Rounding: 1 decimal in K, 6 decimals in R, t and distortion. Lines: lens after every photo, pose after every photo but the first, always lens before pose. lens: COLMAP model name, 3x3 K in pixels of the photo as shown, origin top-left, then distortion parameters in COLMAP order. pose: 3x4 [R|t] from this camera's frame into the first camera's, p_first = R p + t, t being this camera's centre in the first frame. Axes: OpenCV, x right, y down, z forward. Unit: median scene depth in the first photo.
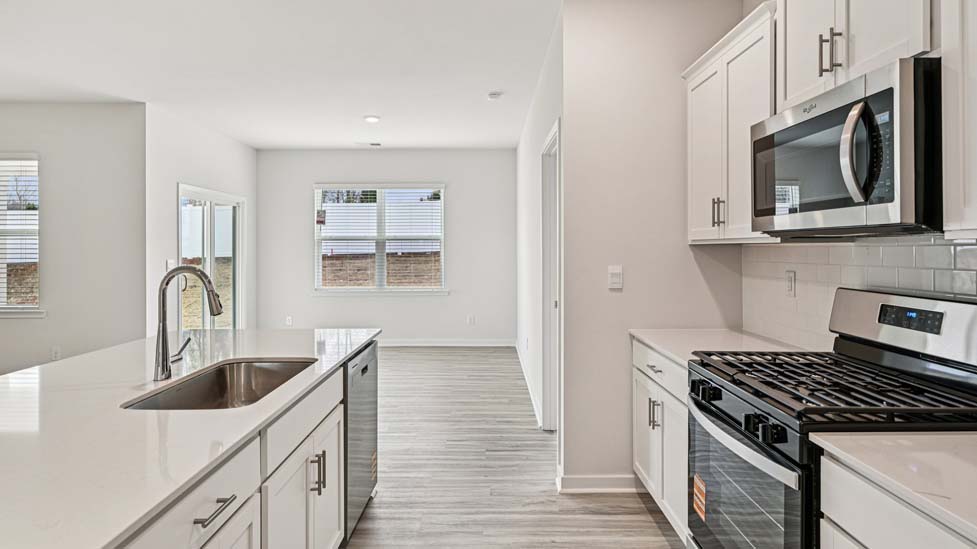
lens RADIAL K [[543.6, 0, 488.6], [0, 543.6, 245.7], [0, 0, 1]] dist [-0.002435, -0.000791]
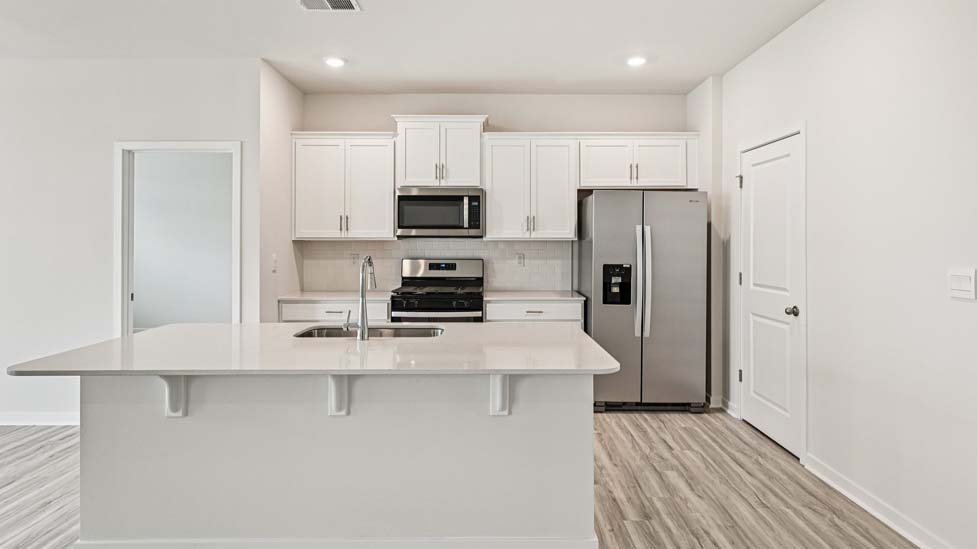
lens RADIAL K [[547.1, 0, 490.2], [0, 547.1, 243.9], [0, 0, 1]] dist [0.002020, -0.030853]
pose [[-0.005476, -0.001886, 0.999983, -0.645415], [-0.005143, 0.999985, 0.001858, 0.001480], [-0.999972, -0.005133, -0.005486, 0.227016]]
